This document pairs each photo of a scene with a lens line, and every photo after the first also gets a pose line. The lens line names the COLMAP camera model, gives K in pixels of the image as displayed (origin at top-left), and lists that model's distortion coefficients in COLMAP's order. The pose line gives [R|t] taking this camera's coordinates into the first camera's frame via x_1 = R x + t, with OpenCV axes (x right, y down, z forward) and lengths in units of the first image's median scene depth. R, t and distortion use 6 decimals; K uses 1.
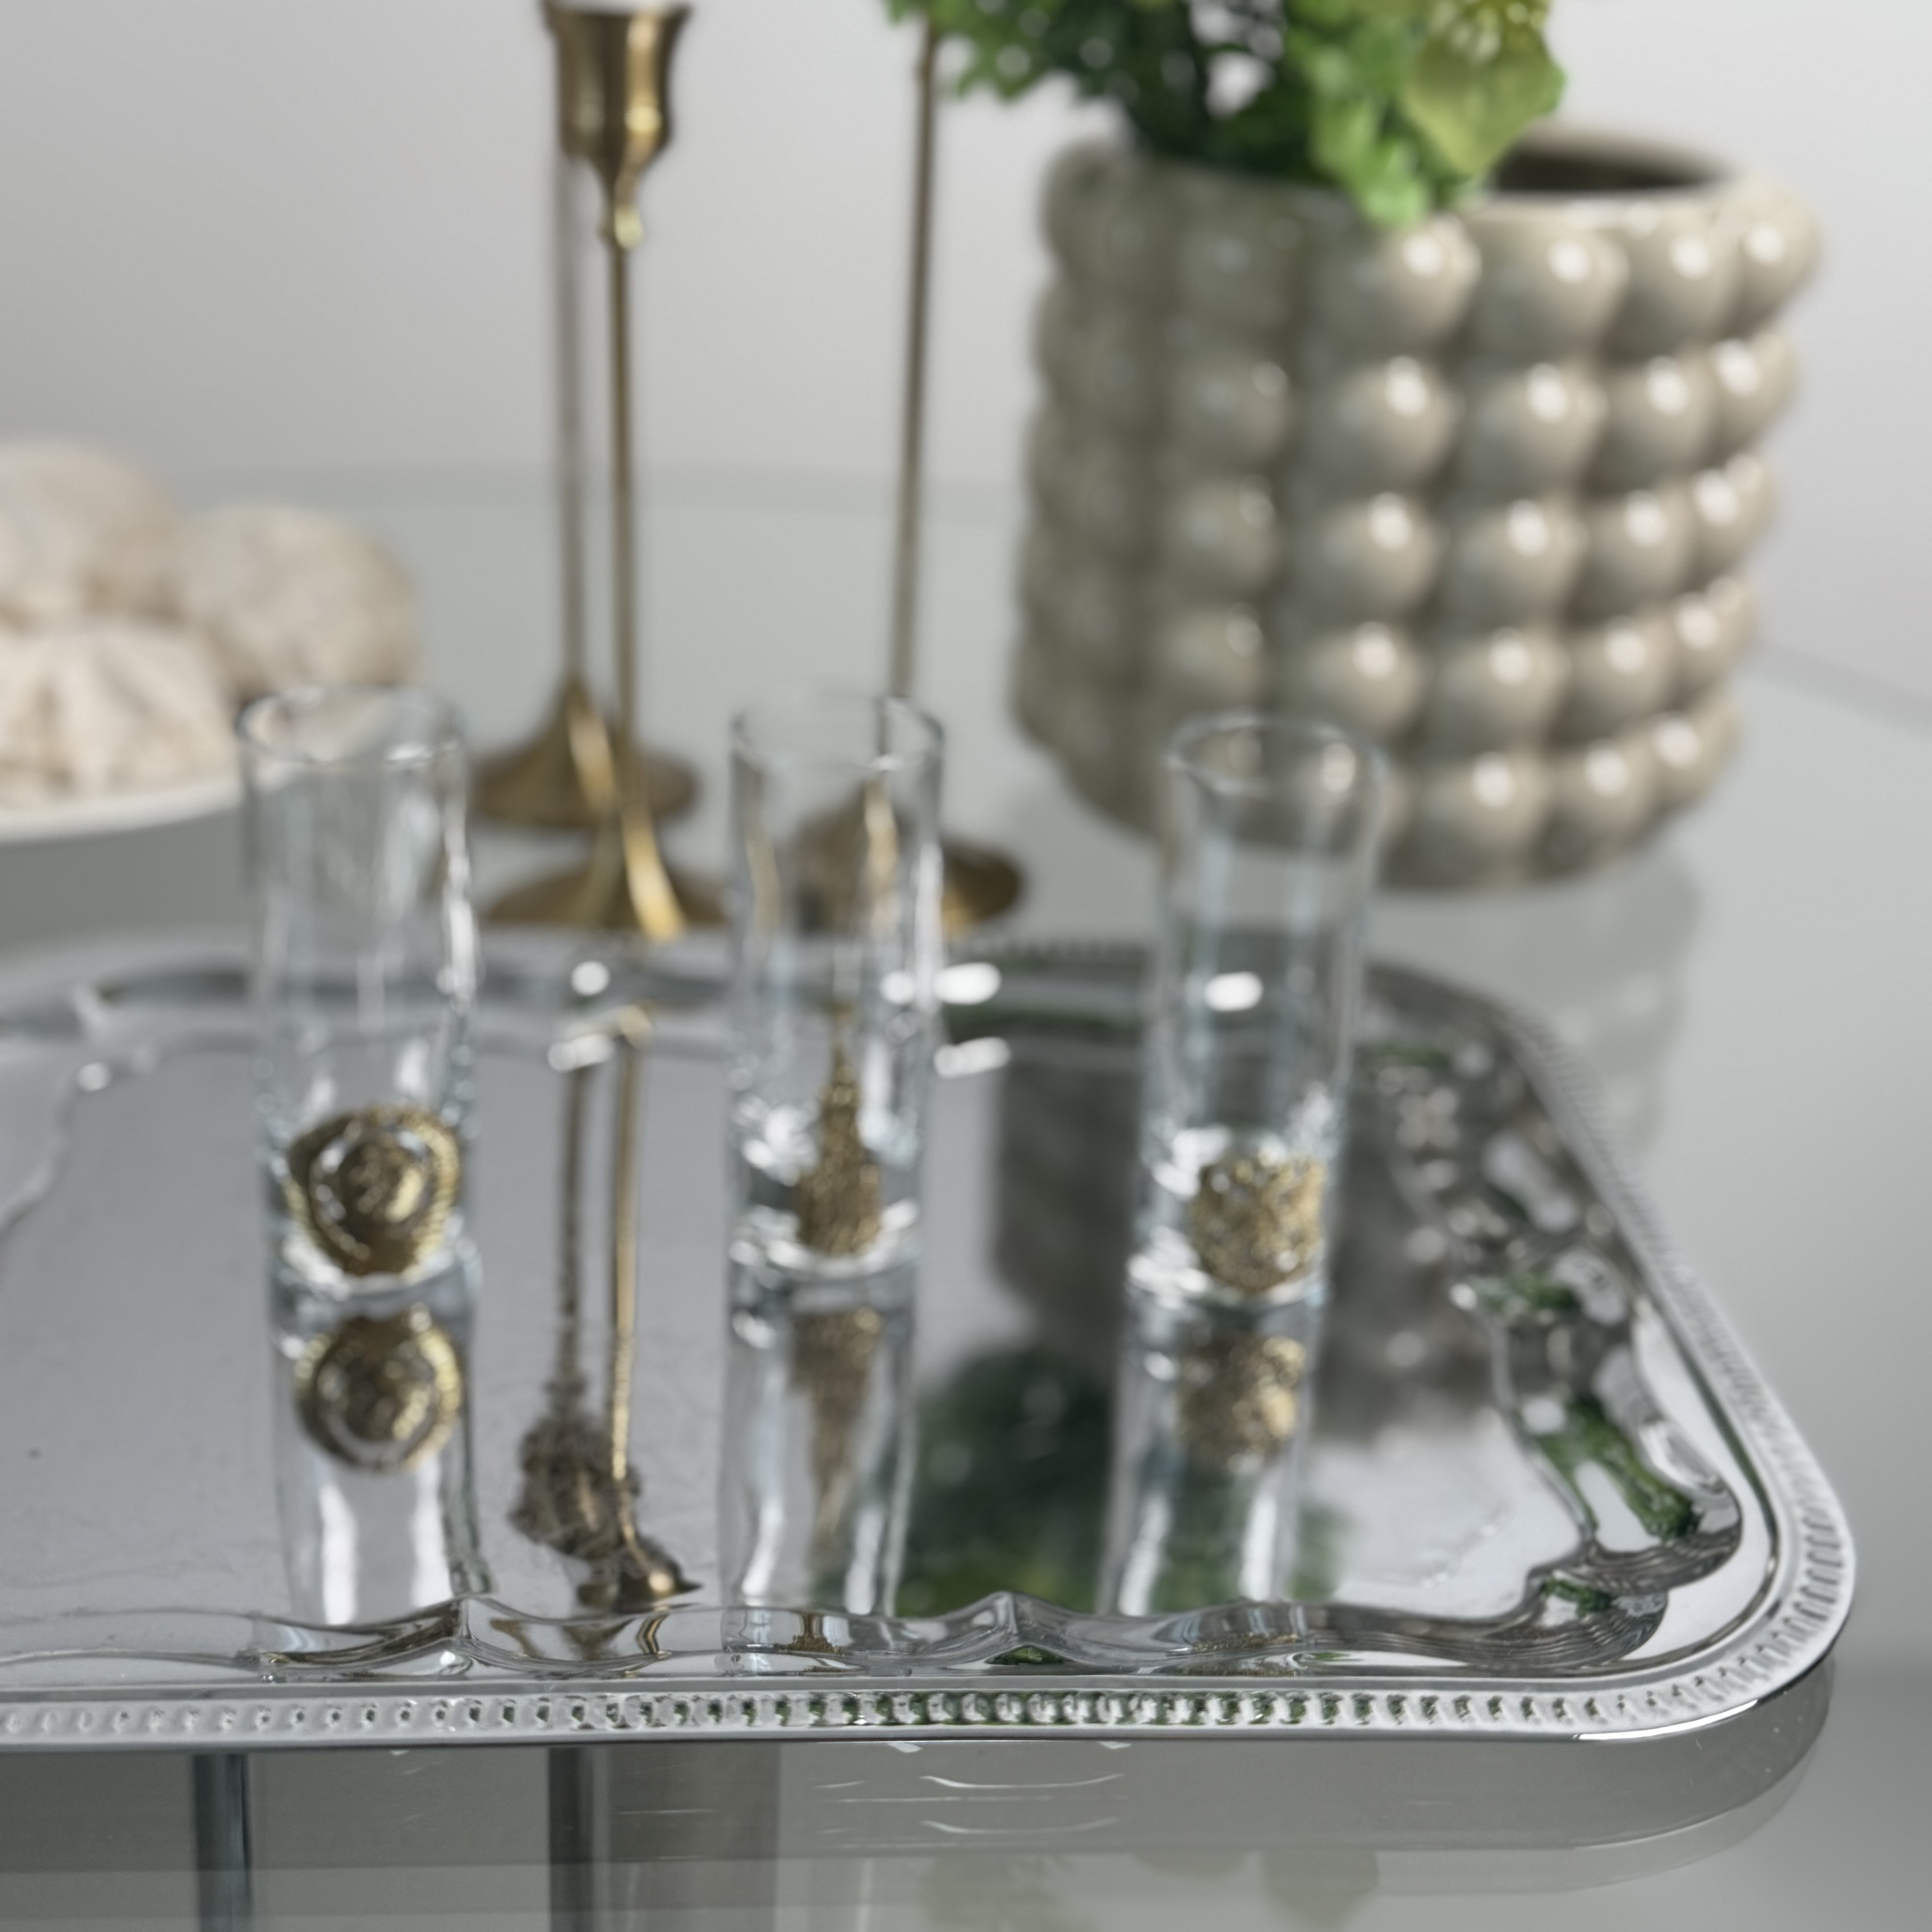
lens RADIAL K [[2745.6, 0, 978.9], [0, 2745.6, 946.7], [0, 0, 1]] dist [0.079019, 0.000000]
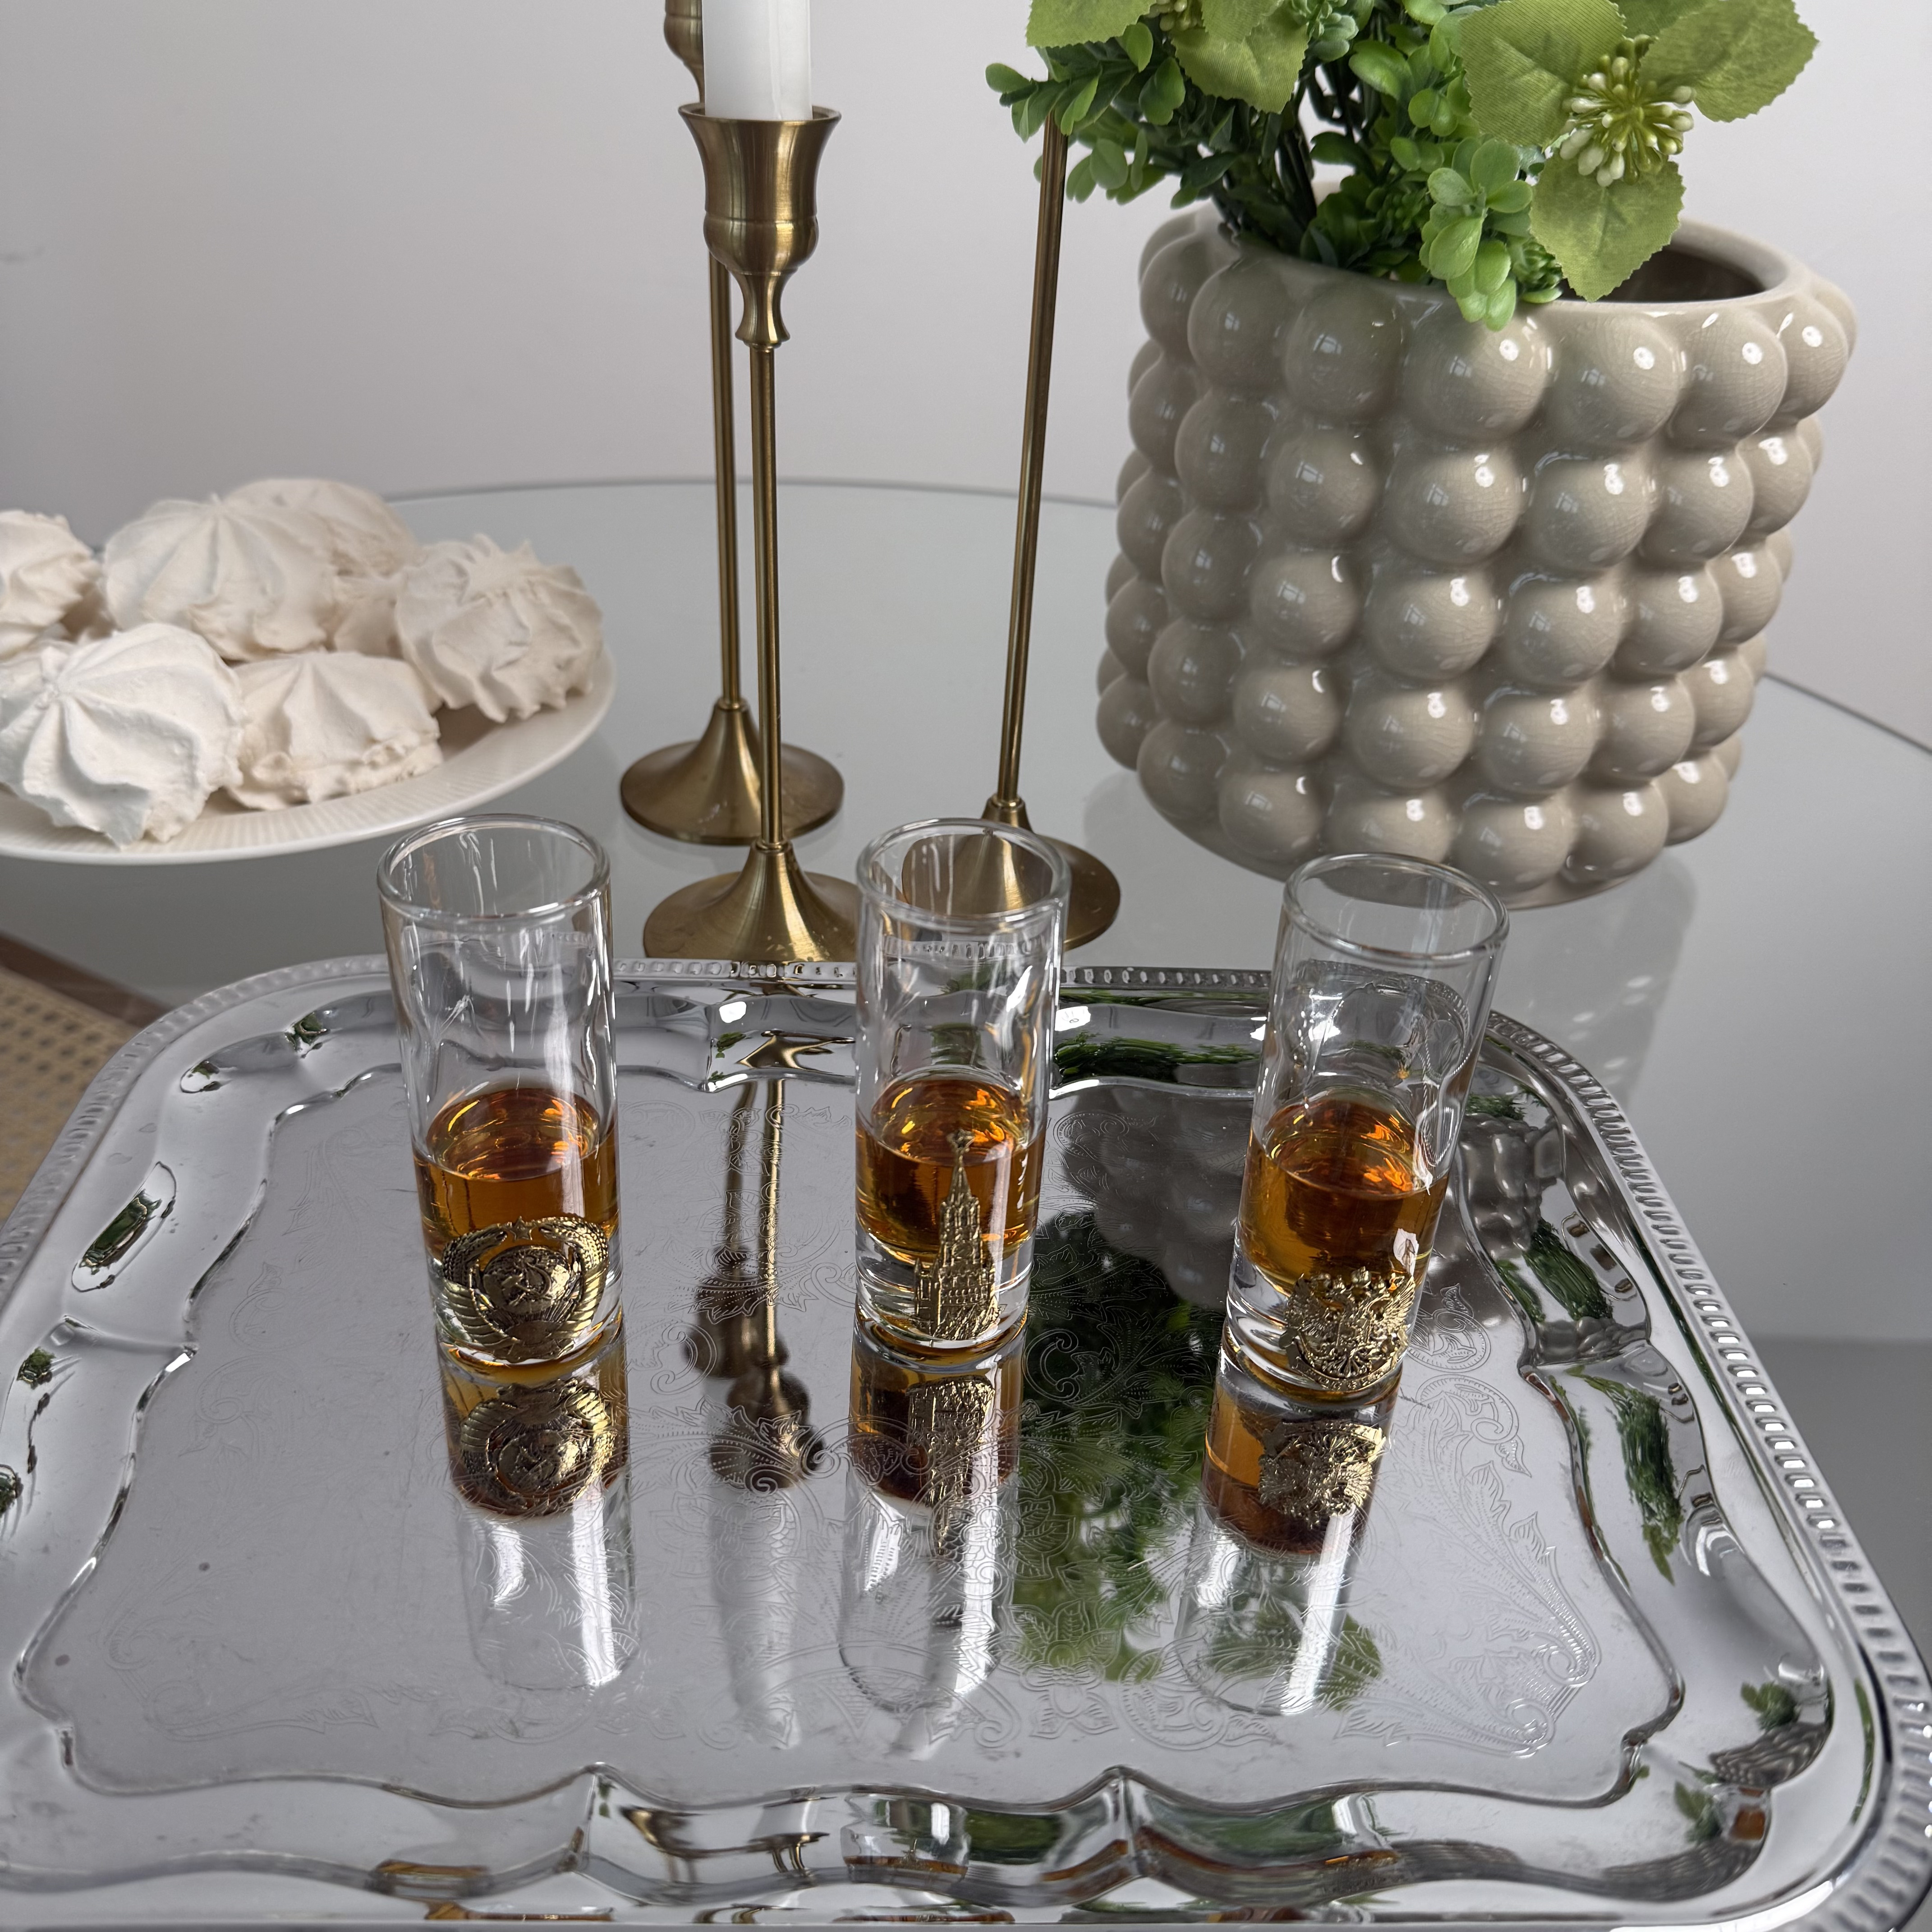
lens RADIAL K [[1859.5, 0, 955.8], [0, 1859.5, 946.1], [0, 0, 1]] dist [-0.005276, 0.000000]
pose [[0.998935, 0.020281, -0.041452, -0.019265], [-0.014983, 0.992126, 0.124345, -0.104723], [0.043648, -0.123591, 0.991373, 0.237549]]
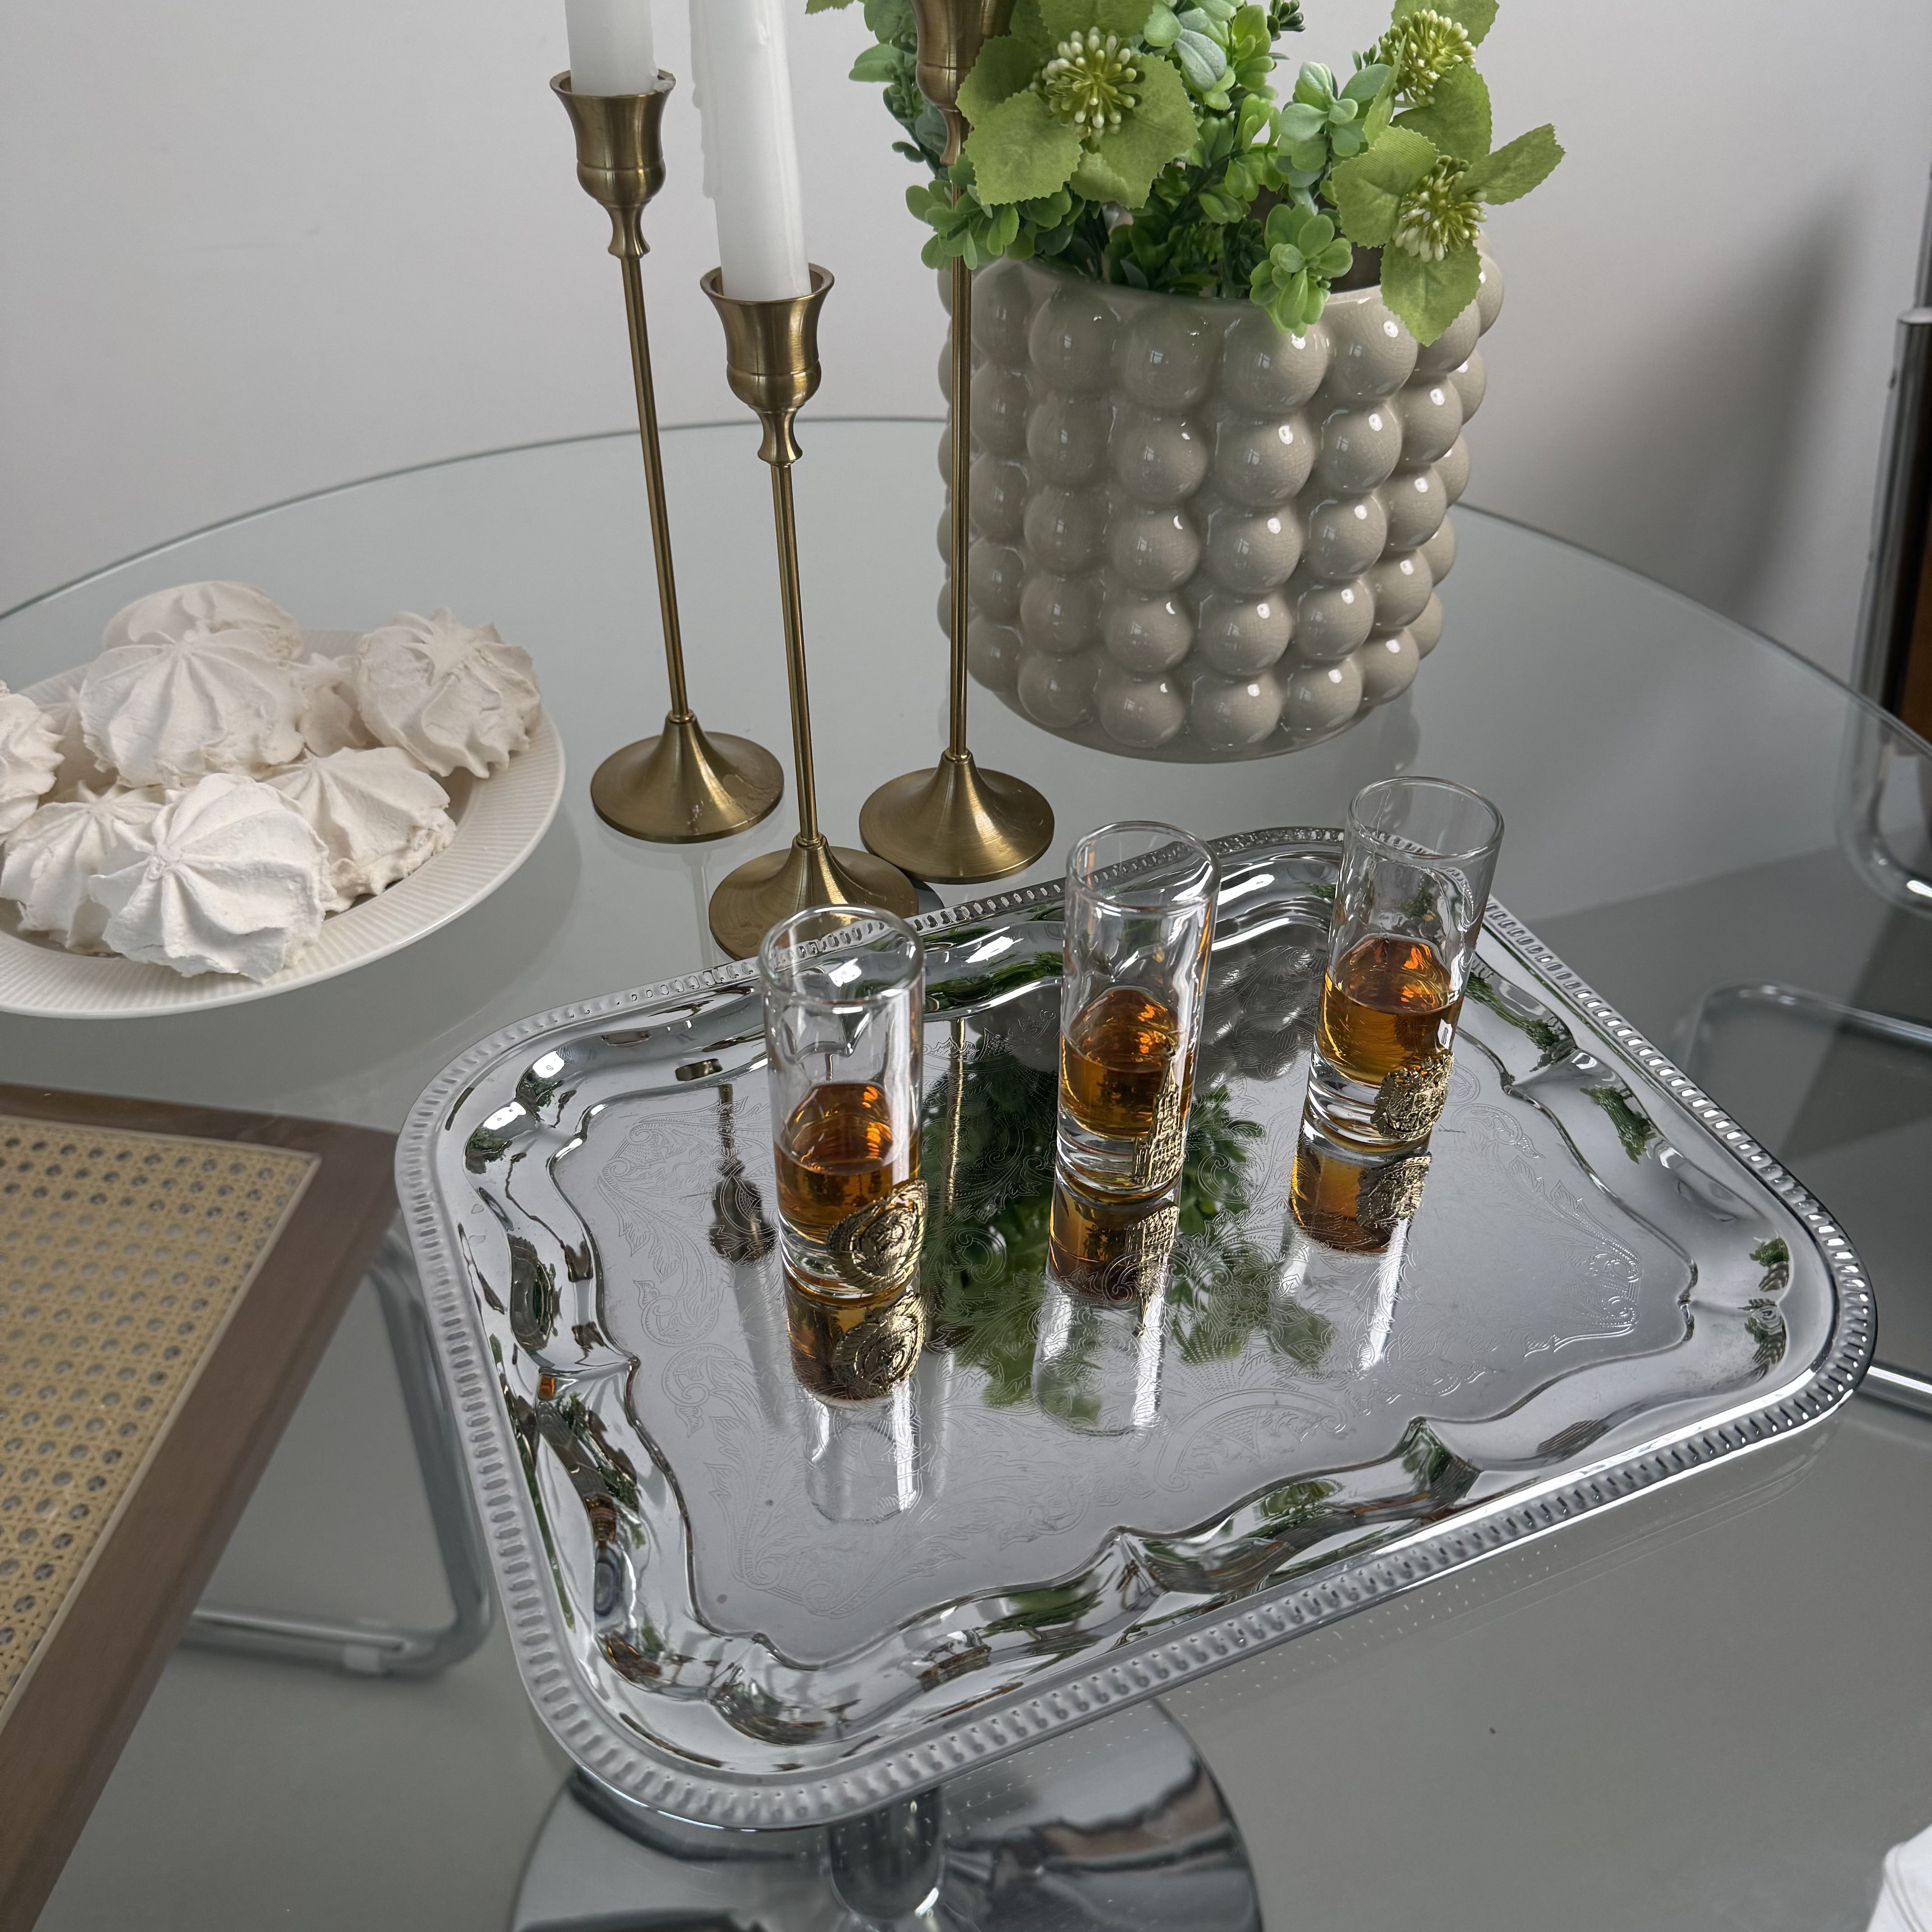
lens RADIAL K [[1859.5, 0, 954.2], [0, 1859.5, 970.3], [0, 0, 1]] dist [-0.005276, 0.000000]
pose [[0.946814, -0.234454, 0.220395, -0.280206], [0.167343, 0.943782, 0.285083, -0.242325], [-0.274844, -0.233039, 0.932820, 0.092368]]
